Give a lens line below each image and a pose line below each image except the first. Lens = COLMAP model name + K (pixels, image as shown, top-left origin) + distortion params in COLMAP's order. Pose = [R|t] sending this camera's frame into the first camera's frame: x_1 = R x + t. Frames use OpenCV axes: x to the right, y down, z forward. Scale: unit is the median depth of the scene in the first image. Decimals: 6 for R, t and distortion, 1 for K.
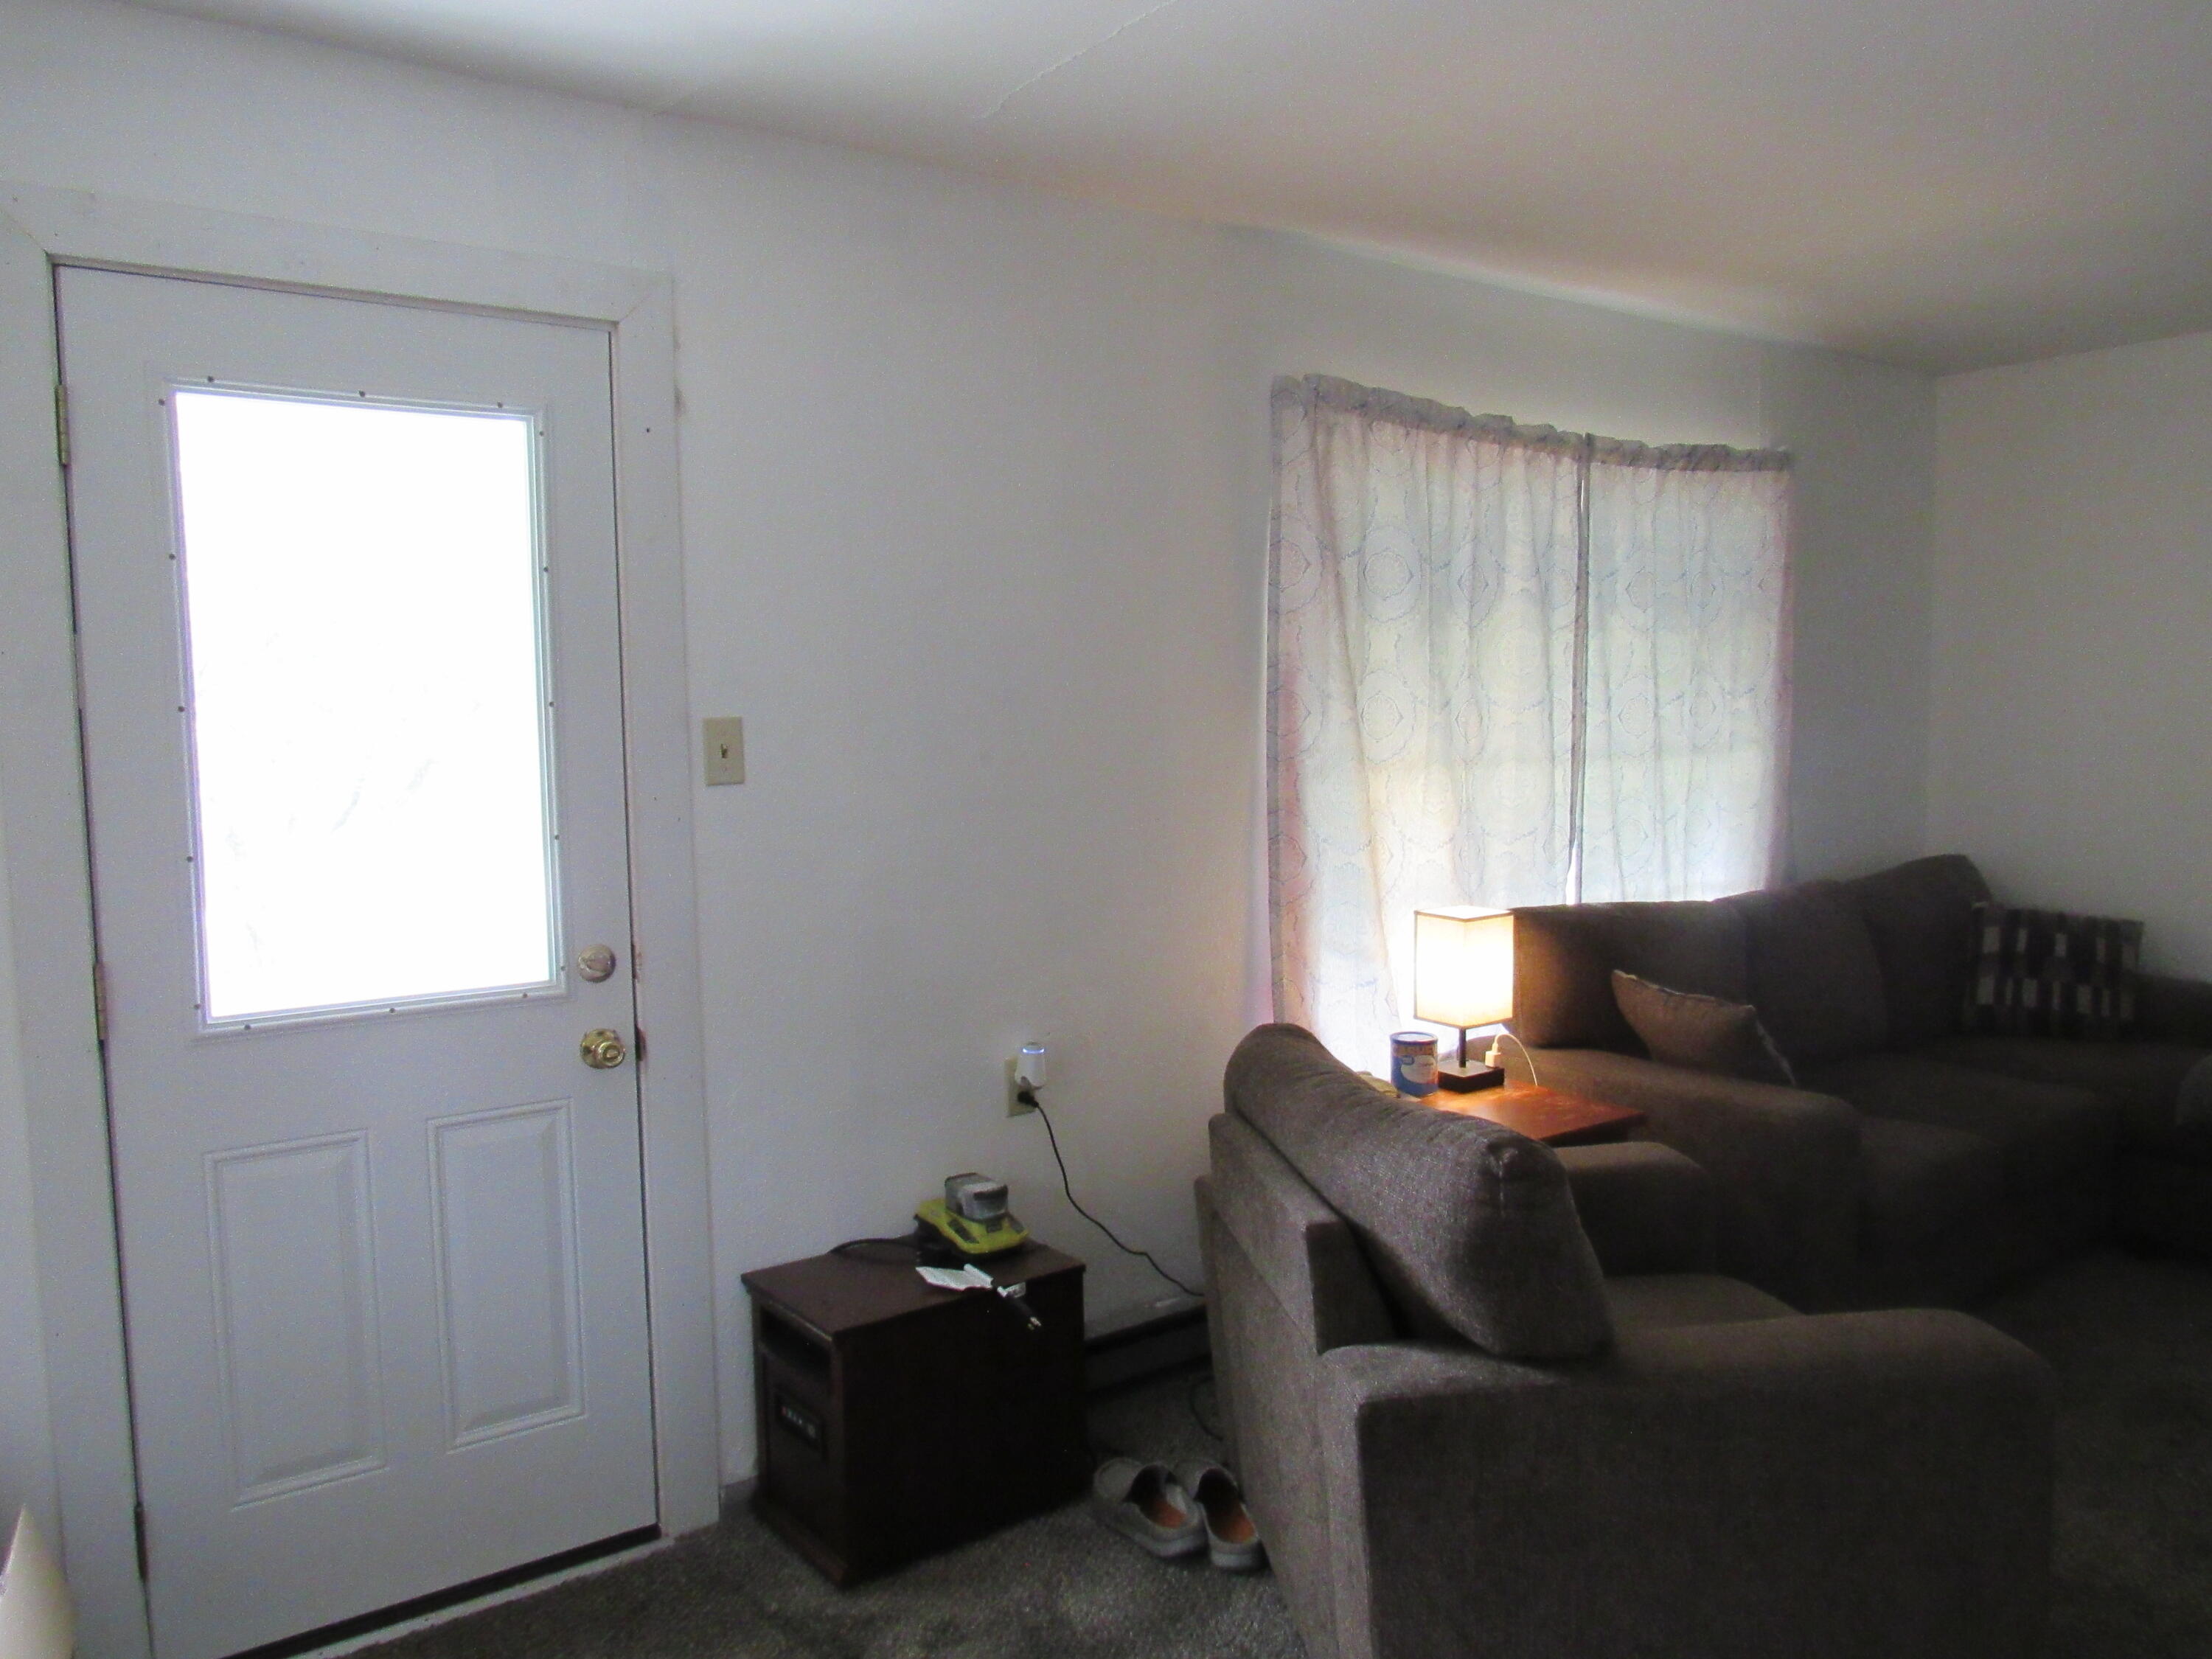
lens RADIAL K [[1575.2, 0, 1110.8], [0, 1575.2, 836.0], [0, 0, 1]] dist [-0.026763, 0.002285]
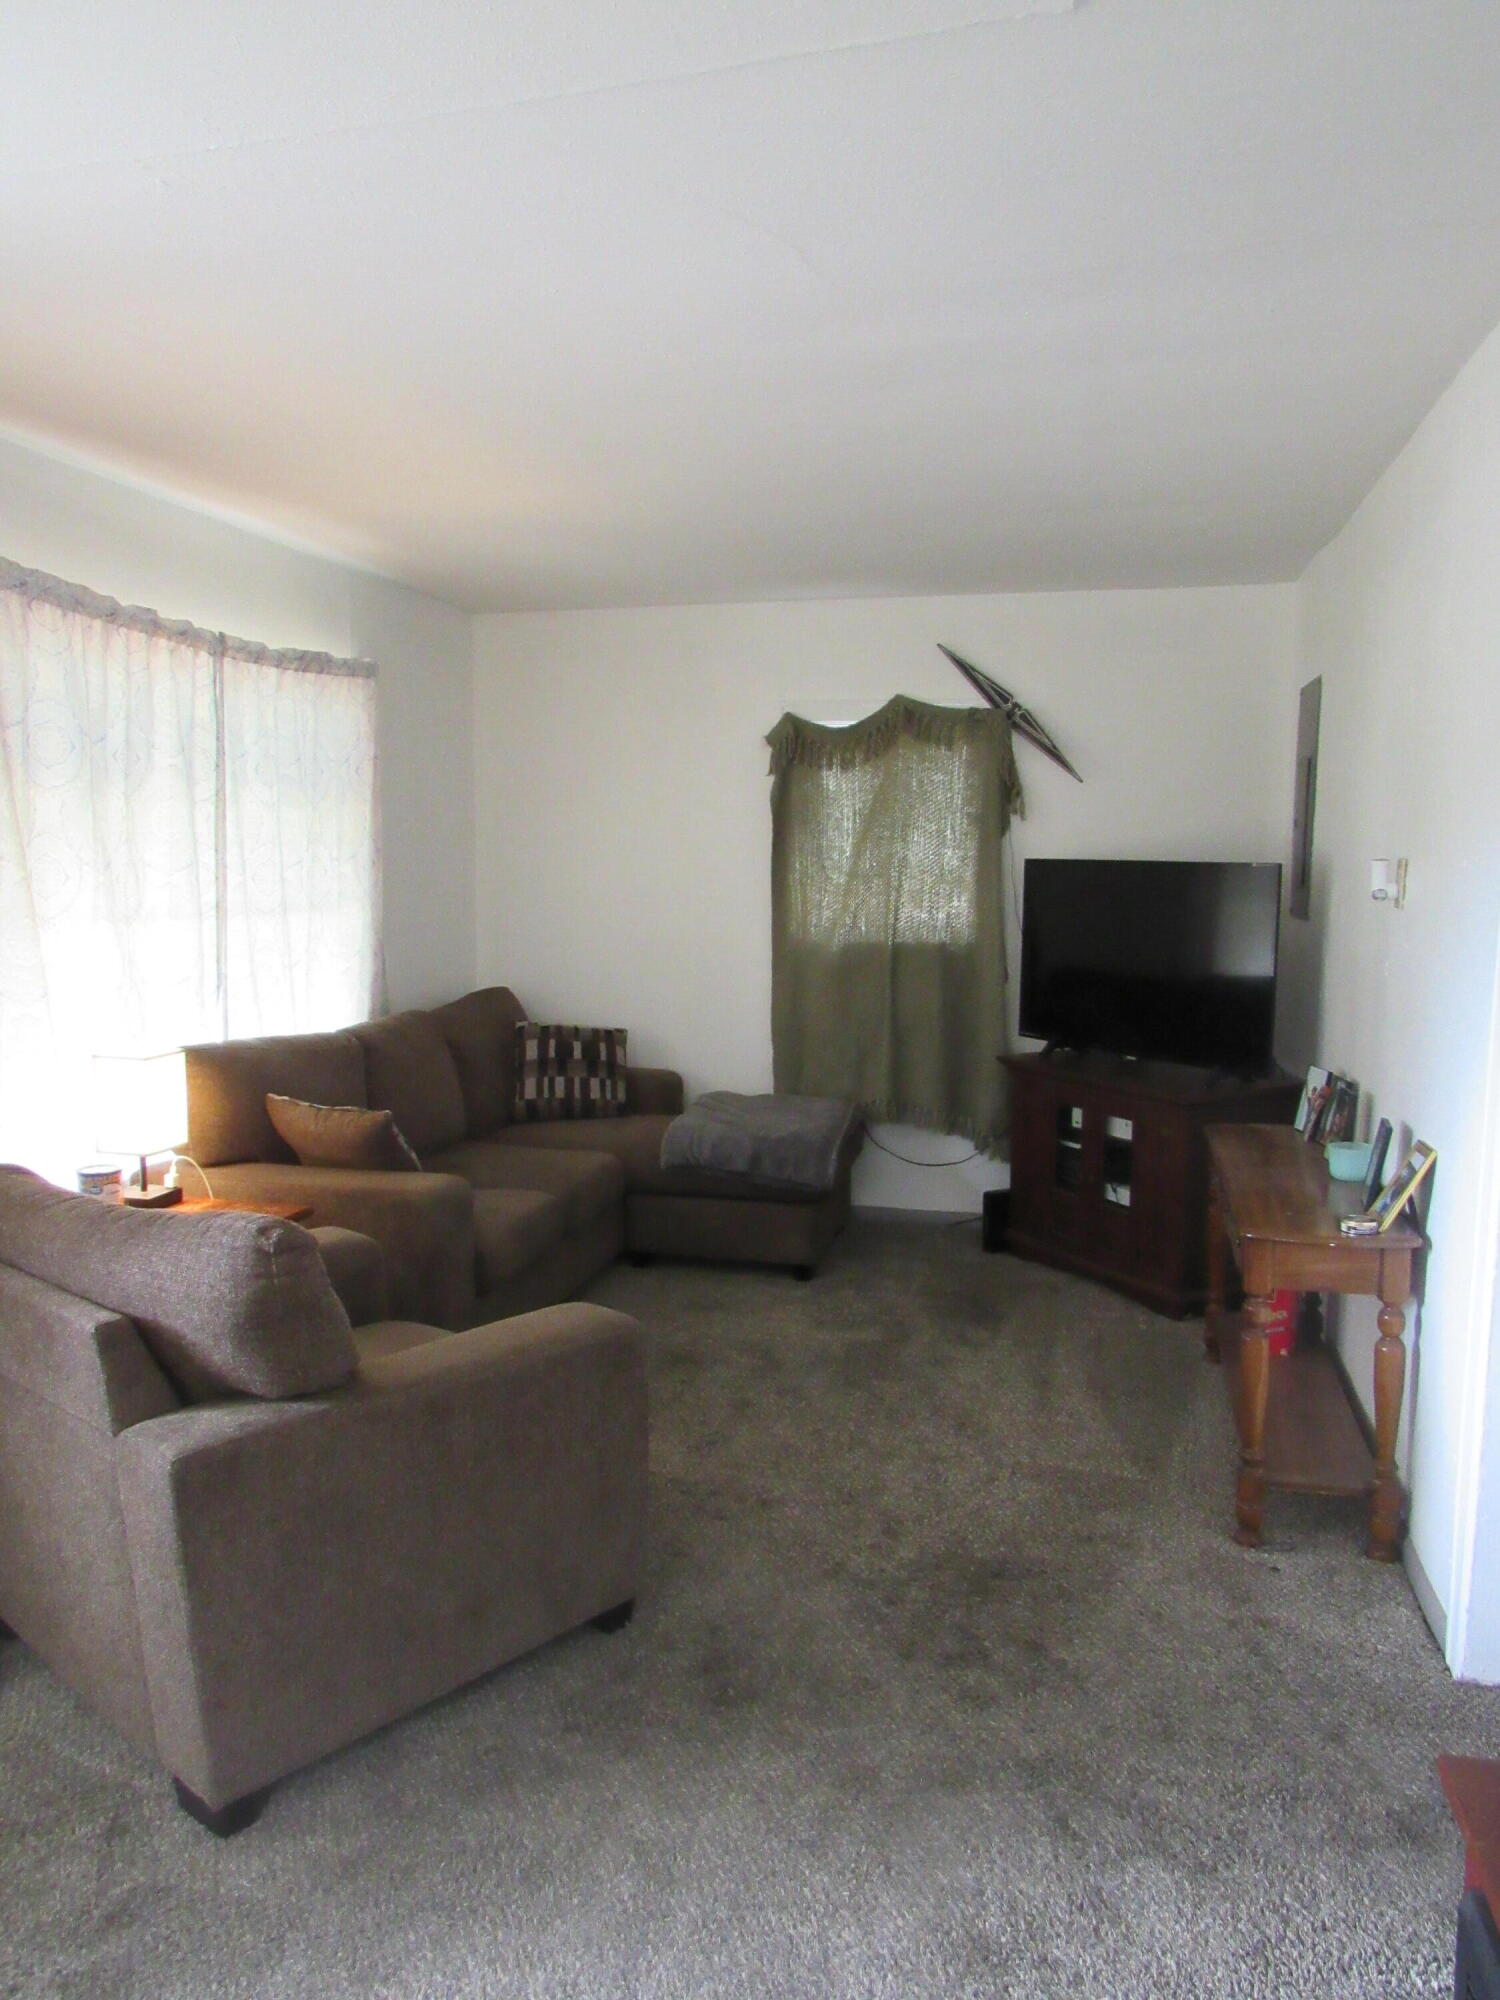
lens RADIAL K [[1424.2, 0, 751.8], [0, 1424.2, 1008.6], [0, 0, 1]] dist [-0.026763, 0.002285]
pose [[0.760232, -0.050086, 0.647718, -0.090857], [0.040244, 0.998740, 0.029995, 0.004236], [-0.648404, 0.003264, 0.761289, -0.045779]]
